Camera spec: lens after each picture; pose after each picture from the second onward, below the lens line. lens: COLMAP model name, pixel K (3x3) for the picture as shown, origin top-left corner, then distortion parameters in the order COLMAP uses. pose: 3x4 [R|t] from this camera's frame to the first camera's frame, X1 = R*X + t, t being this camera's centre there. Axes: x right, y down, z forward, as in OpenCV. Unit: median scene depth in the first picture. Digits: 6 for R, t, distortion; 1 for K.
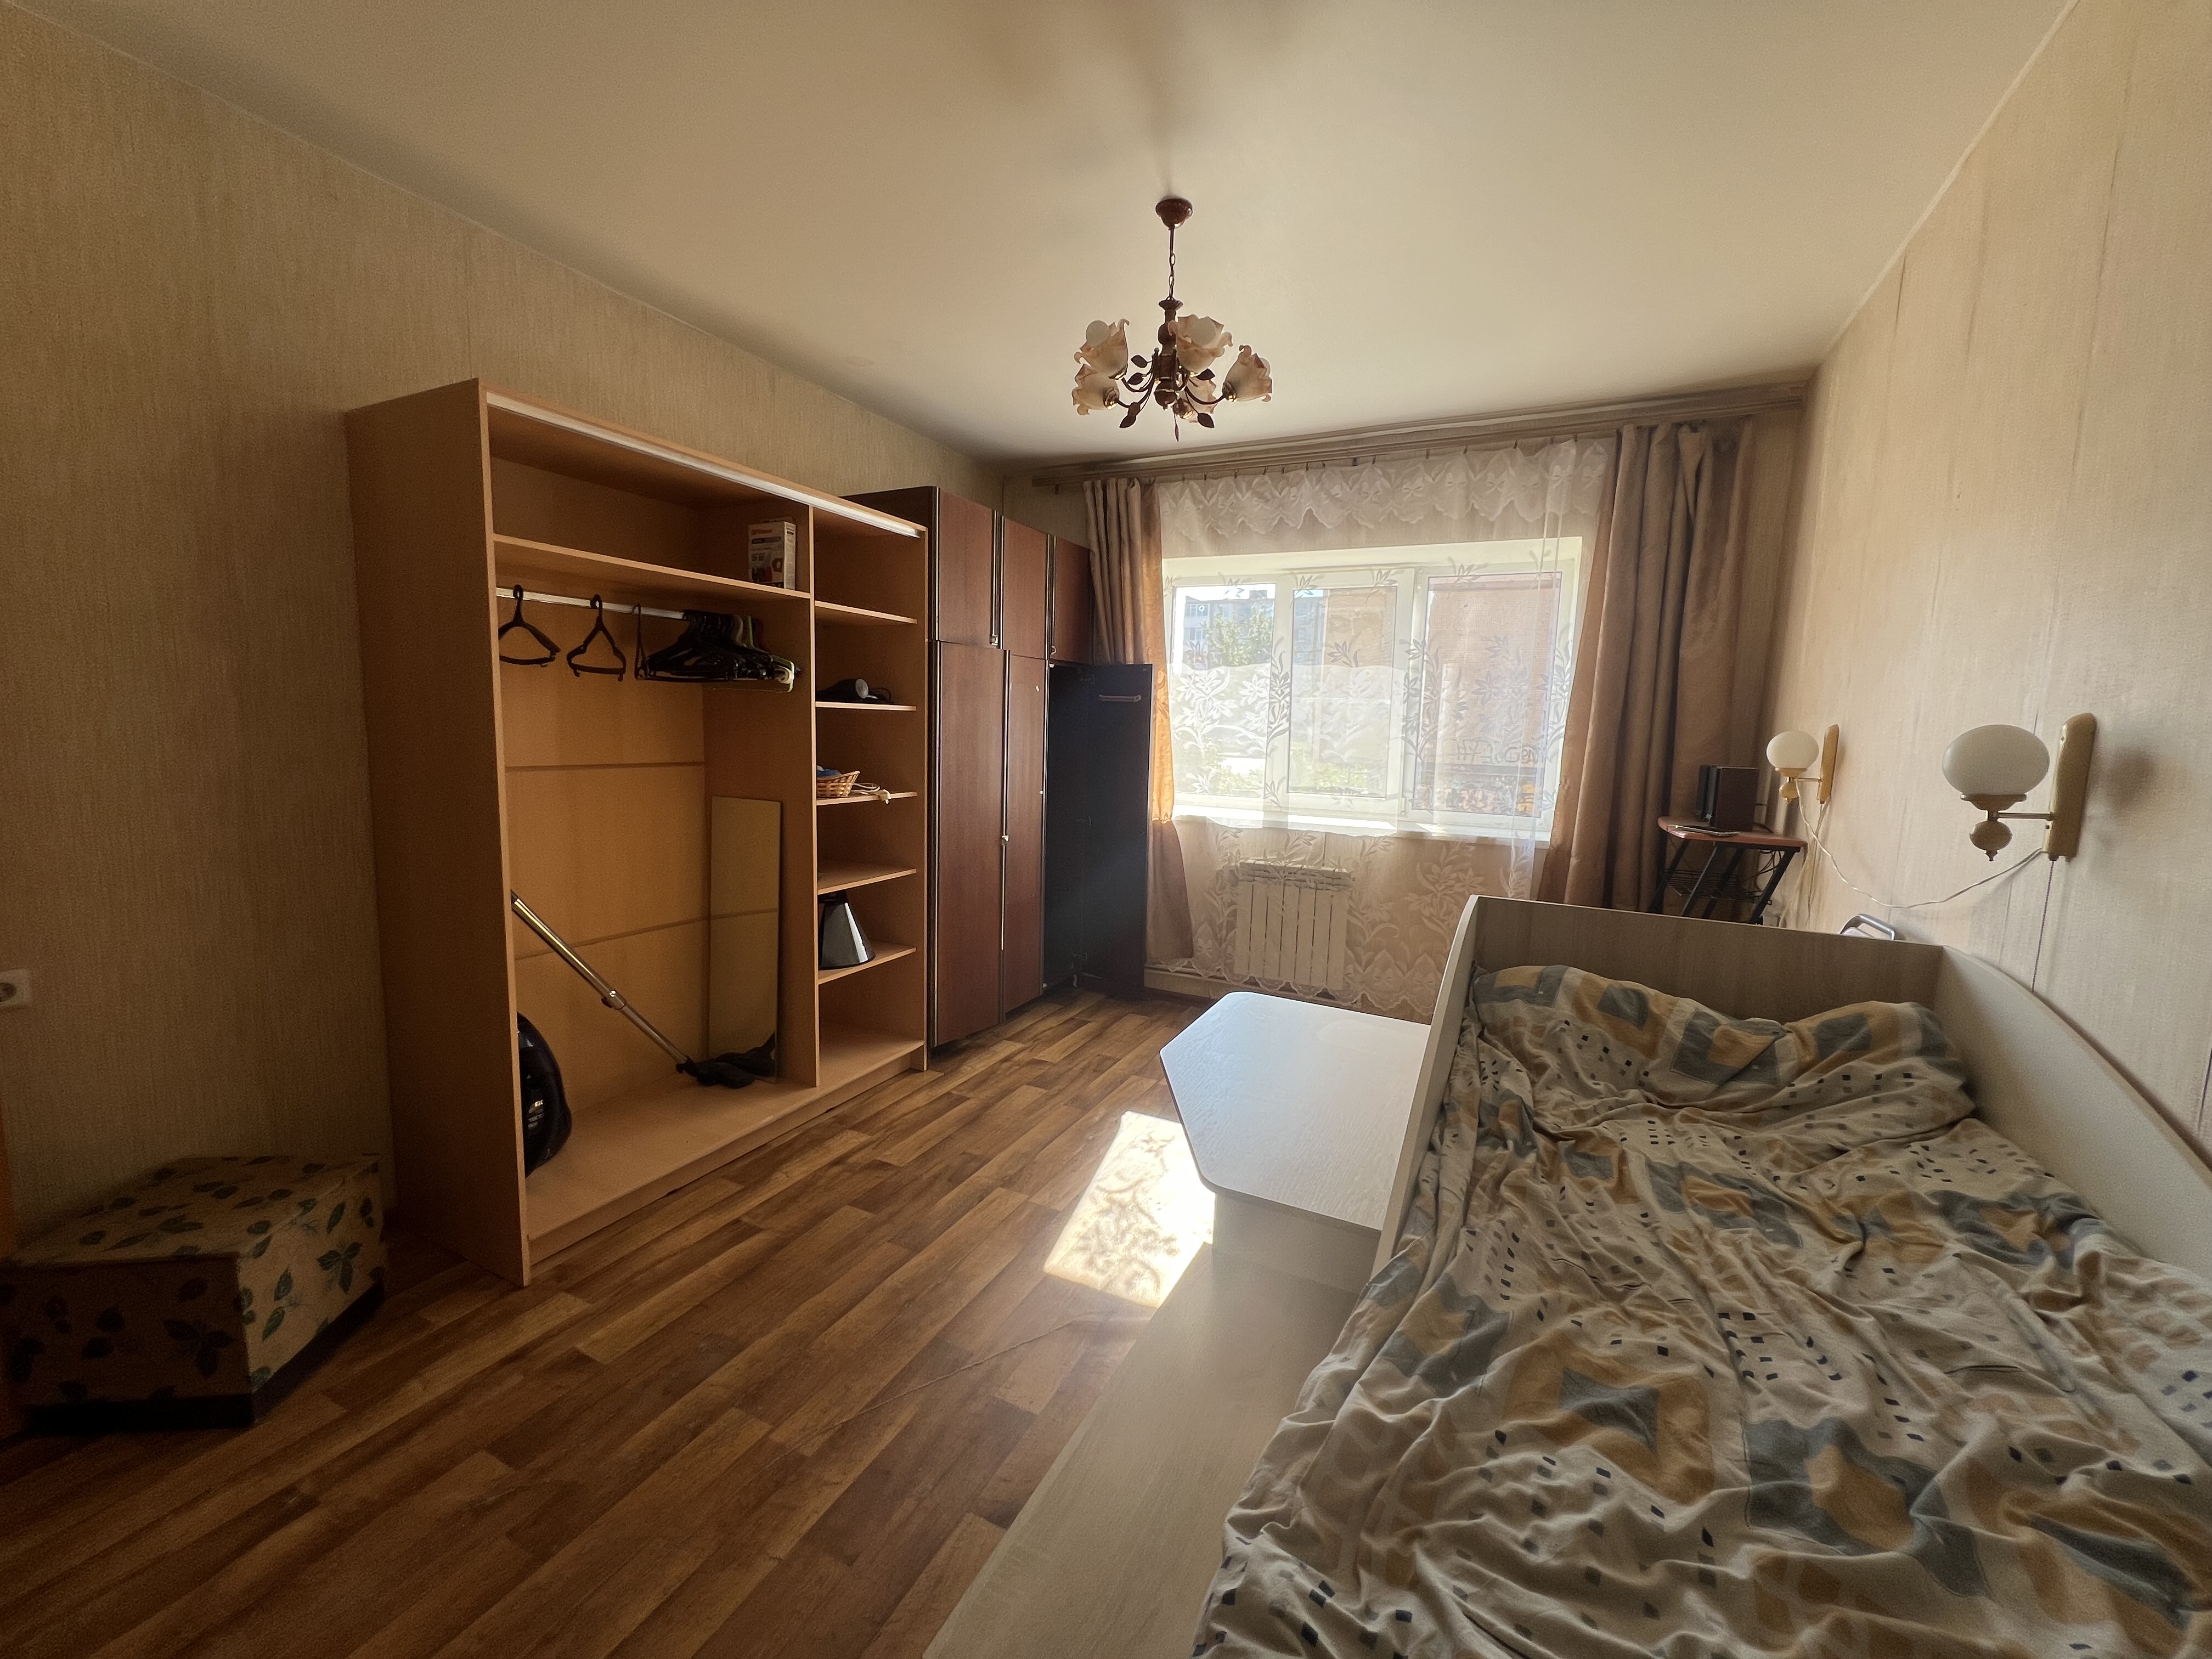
lens RADIAL K [[886.8, 0, 1099.3], [0, 886.8, 821.4], [0, 0, 1]] dist [0.001412, -0.000149]
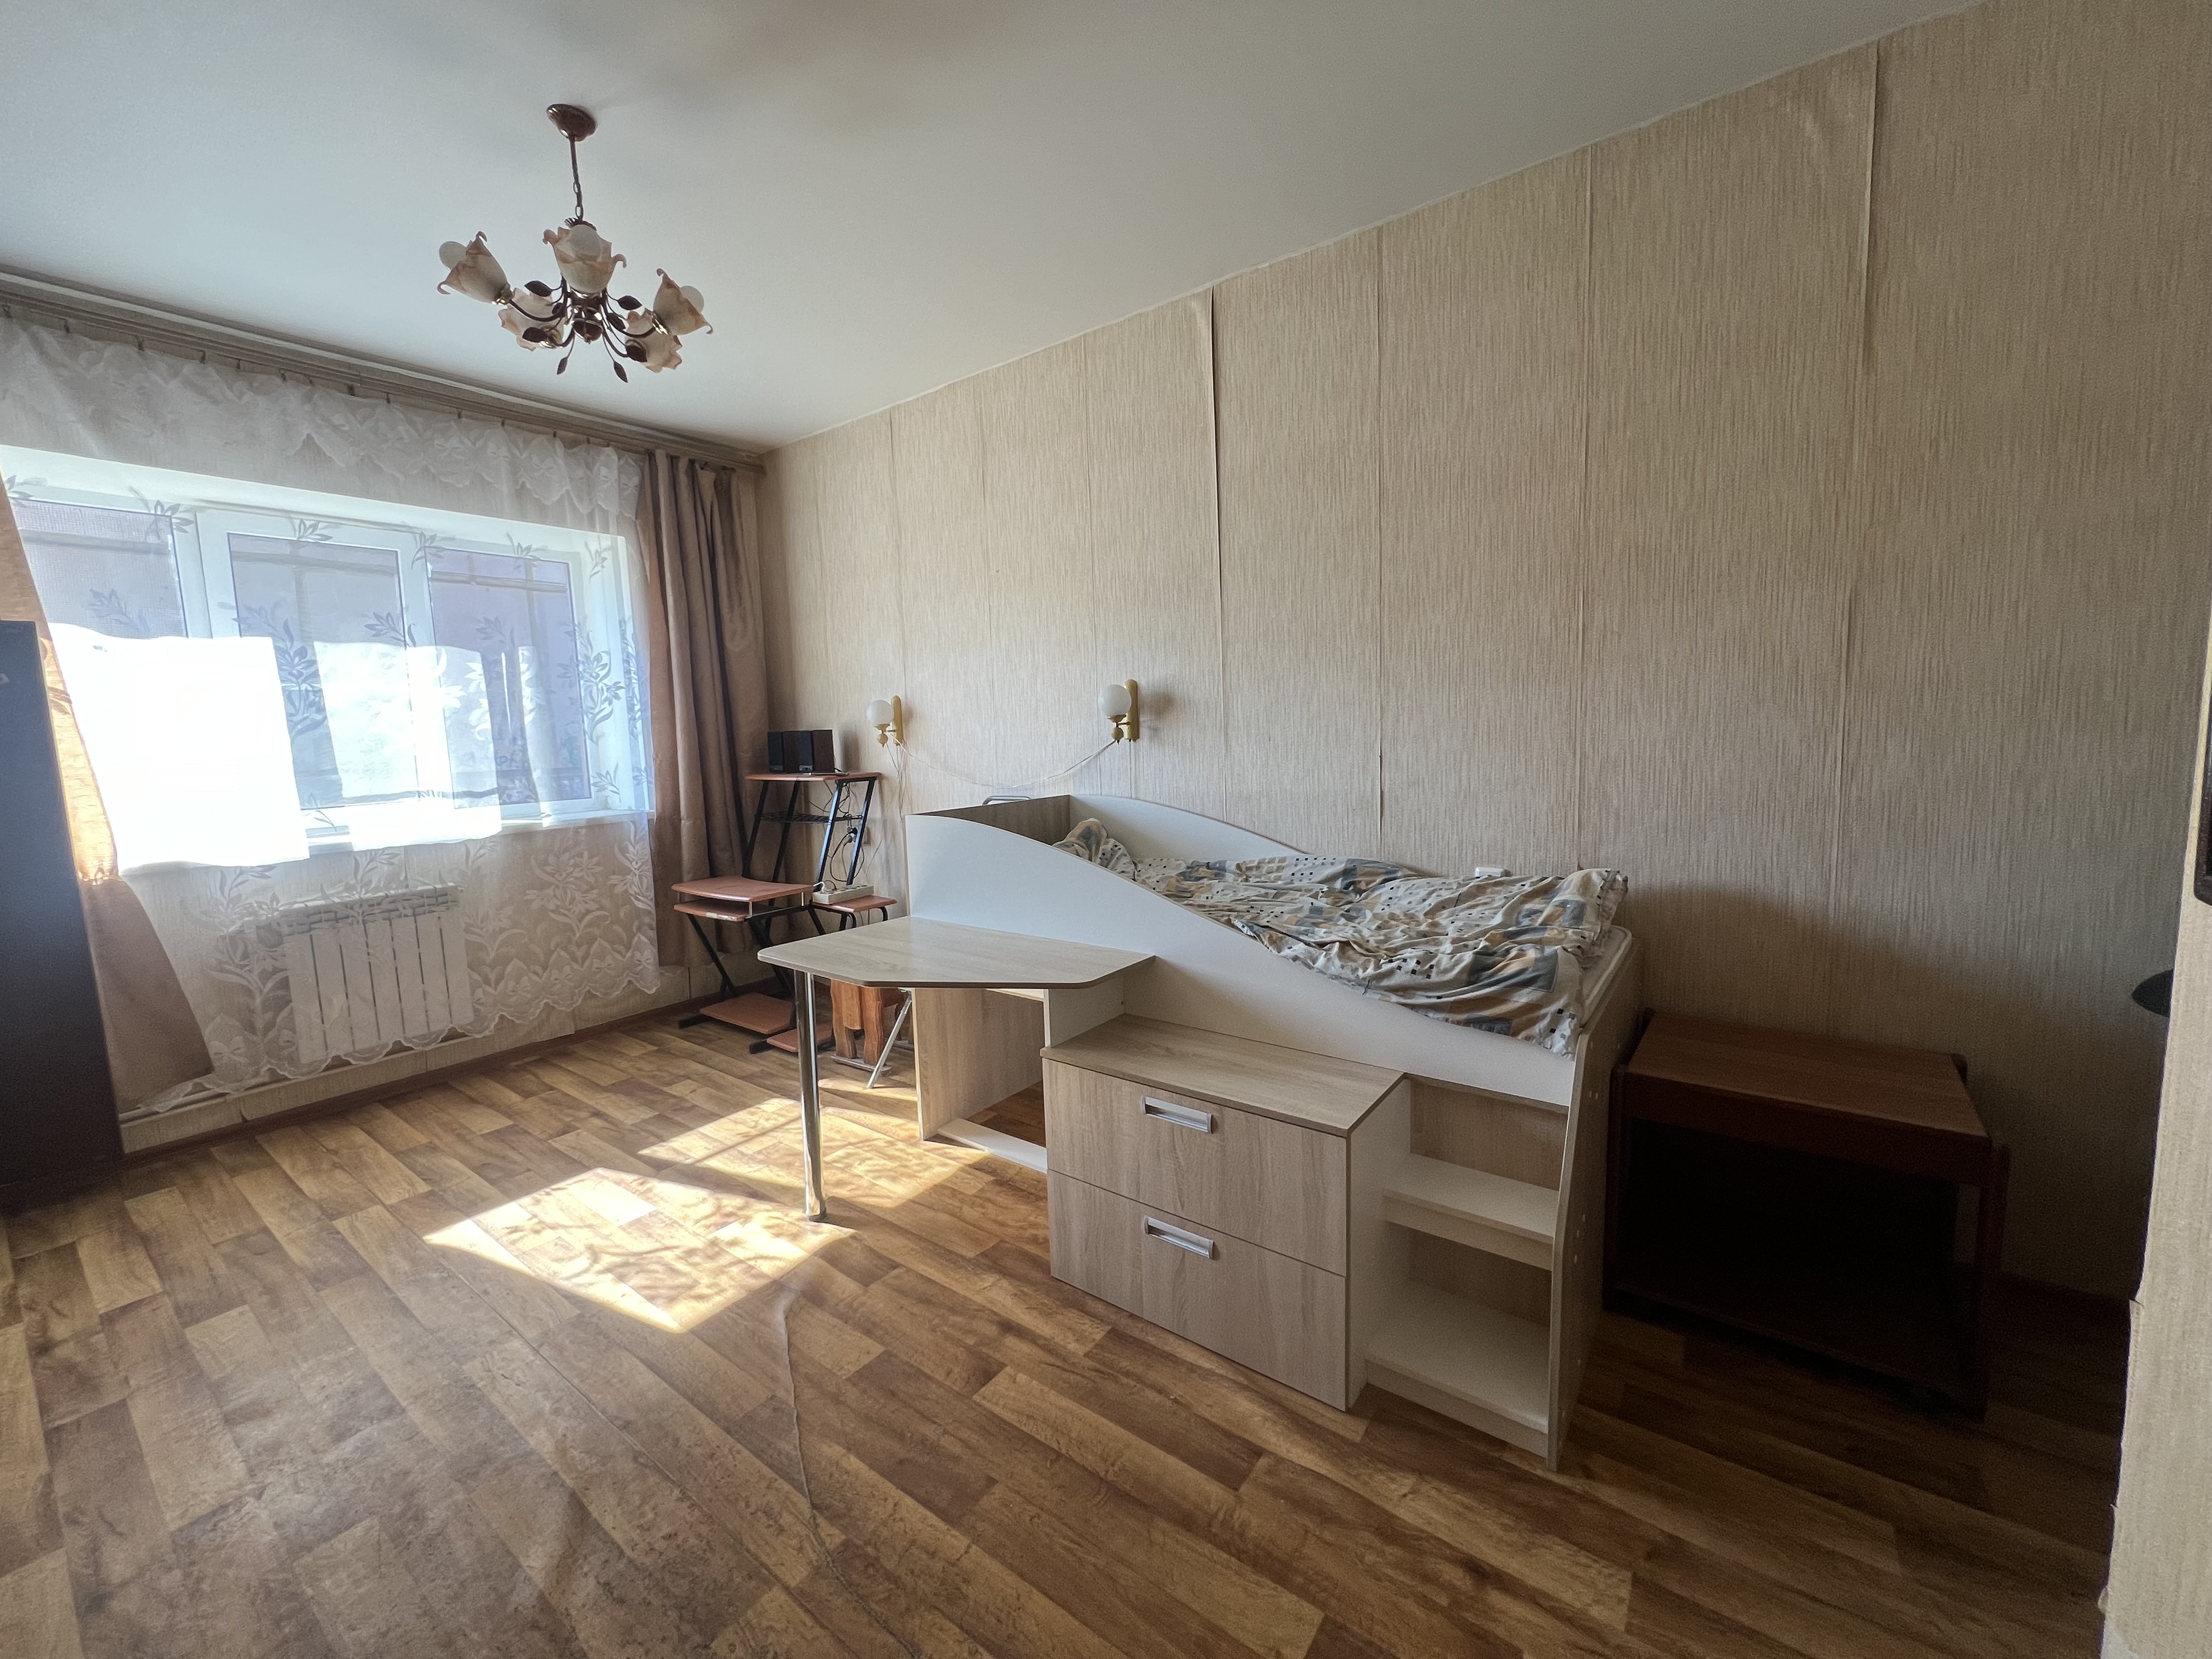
lens RADIAL K [[886.8, 0, 1099.6], [0, 886.8, 827.4], [0, 0, 1]] dist [0.001412, -0.000149]
pose [[0.178562, -0.149077, 0.972570, -0.454181], [0.146650, 0.981447, 0.123513, -0.012712], [-0.972939, 0.120573, 0.197111, 0.228265]]
